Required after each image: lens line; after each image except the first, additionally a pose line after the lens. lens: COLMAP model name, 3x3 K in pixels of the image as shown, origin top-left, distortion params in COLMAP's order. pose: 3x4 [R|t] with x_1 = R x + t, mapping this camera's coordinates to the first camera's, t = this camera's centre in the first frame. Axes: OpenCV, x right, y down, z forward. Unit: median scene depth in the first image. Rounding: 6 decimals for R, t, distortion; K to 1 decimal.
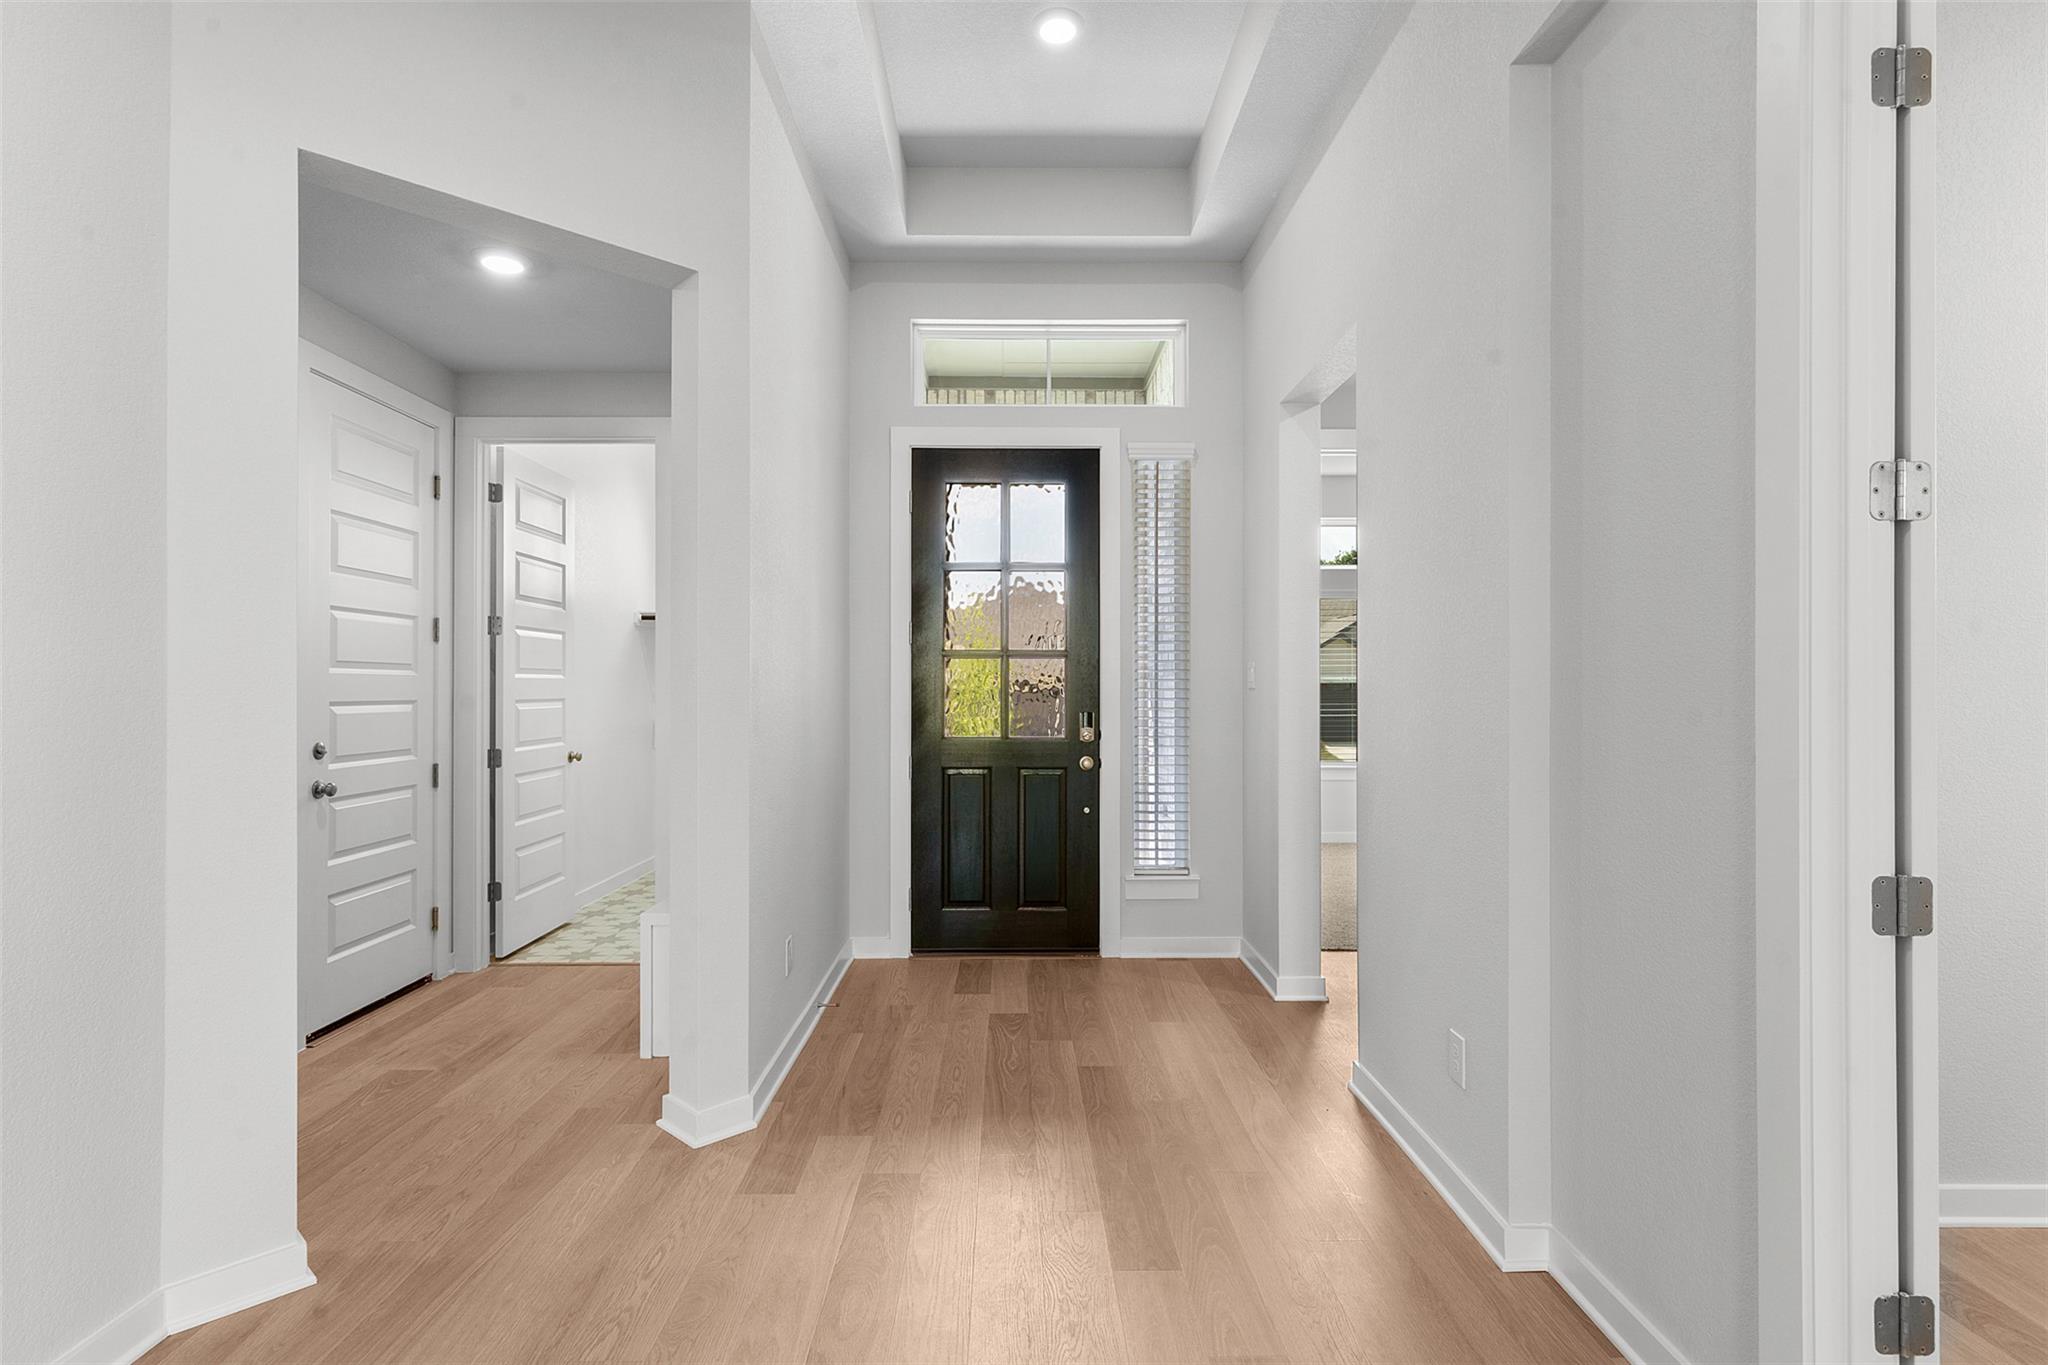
lens RADIAL K [[999.0, 0, 1013.0], [0, 999.0, 679.6], [0, 0, 1]] dist [0.002471, -0.000015]
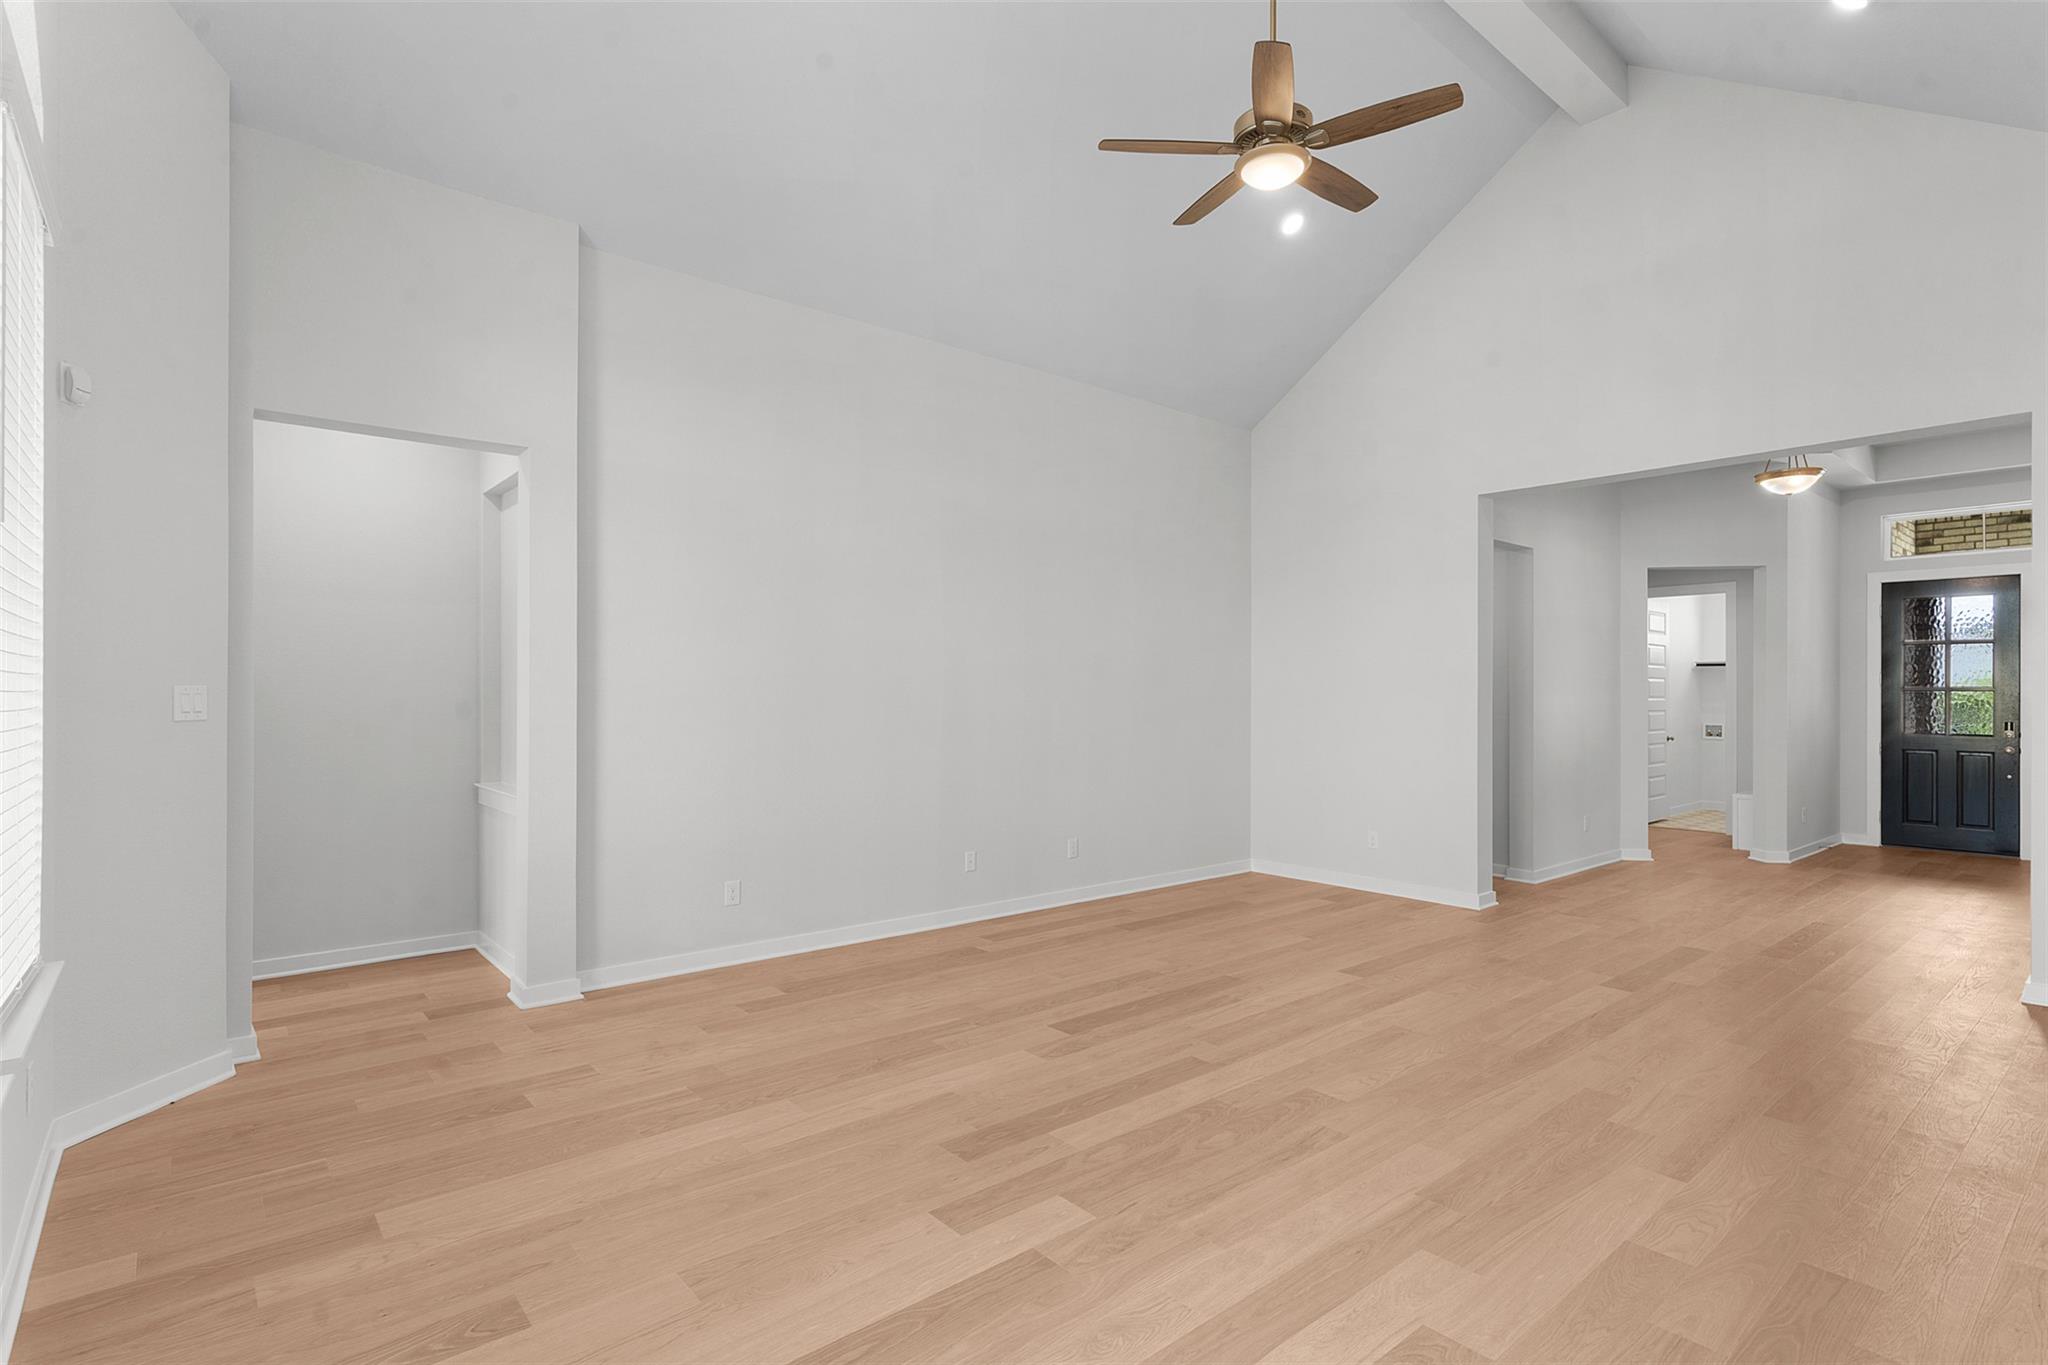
lens RADIAL K [[999.0, 0, 1023.5], [0, 999.0, 697.6], [0, 0, 1]] dist [0.002471, -0.000015]
pose [[0.643750, 0.002058, -0.765233, 0.370641], [0.004692, 0.999967, 0.006637, -0.036965], [0.765222, -0.007863, 0.643719, -1.801146]]
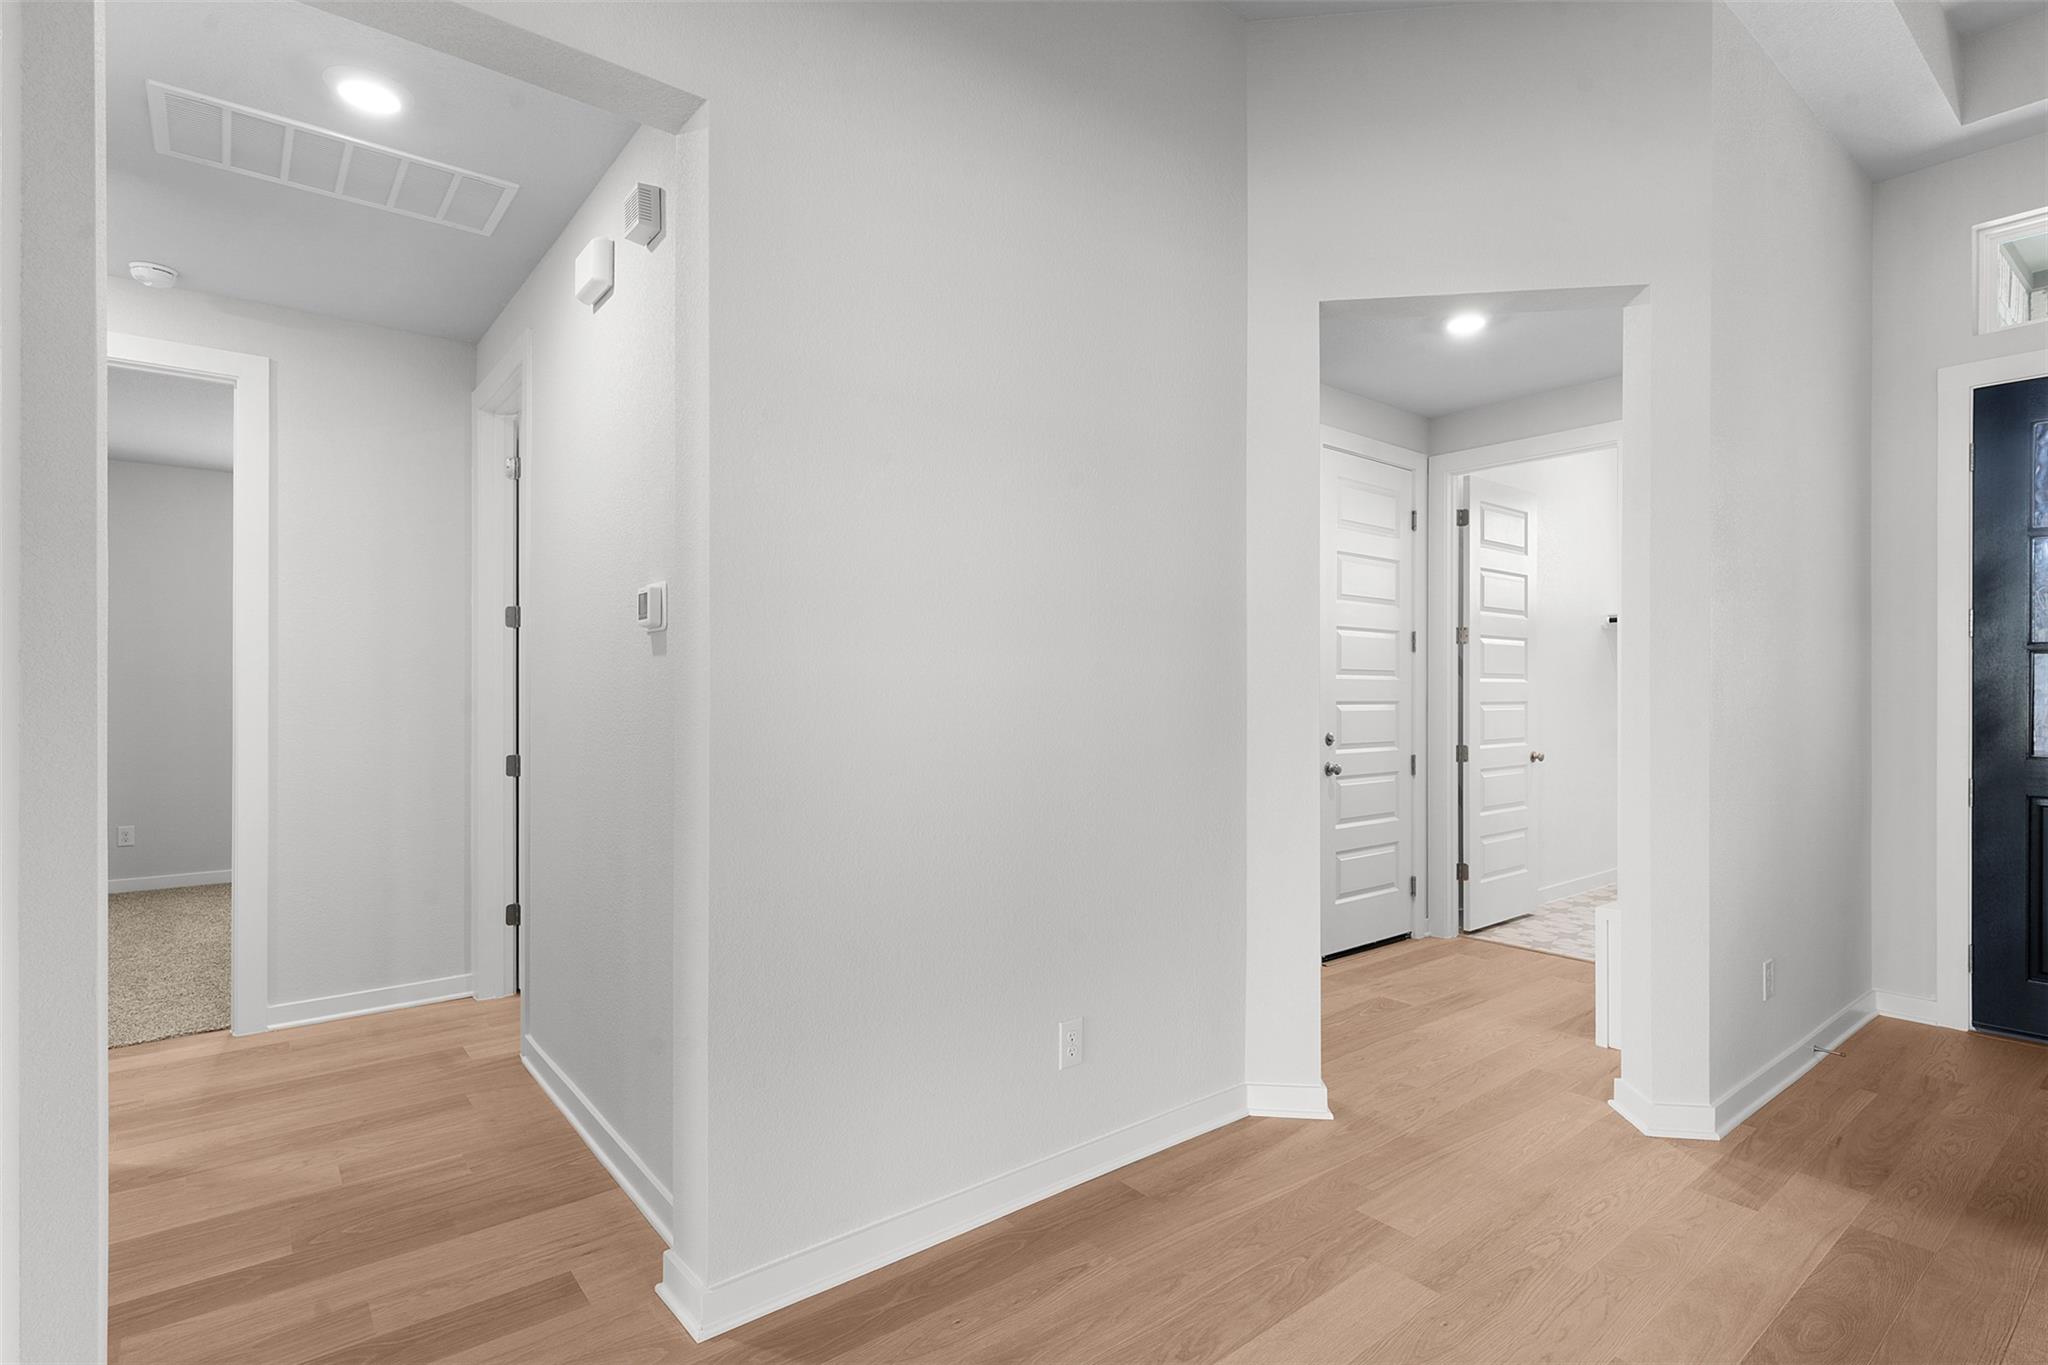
lens RADIAL K [[999.0, 0, 1016.9], [0, 999.0, 689.5], [0, 0, 1]] dist [0.002471, -0.000015]
pose [[0.619685, 0.001089, -0.784850, 0.061675], [0.003320, 0.999986, 0.004010, 0.000565], [0.784844, -0.005091, 0.619673, -0.103738]]
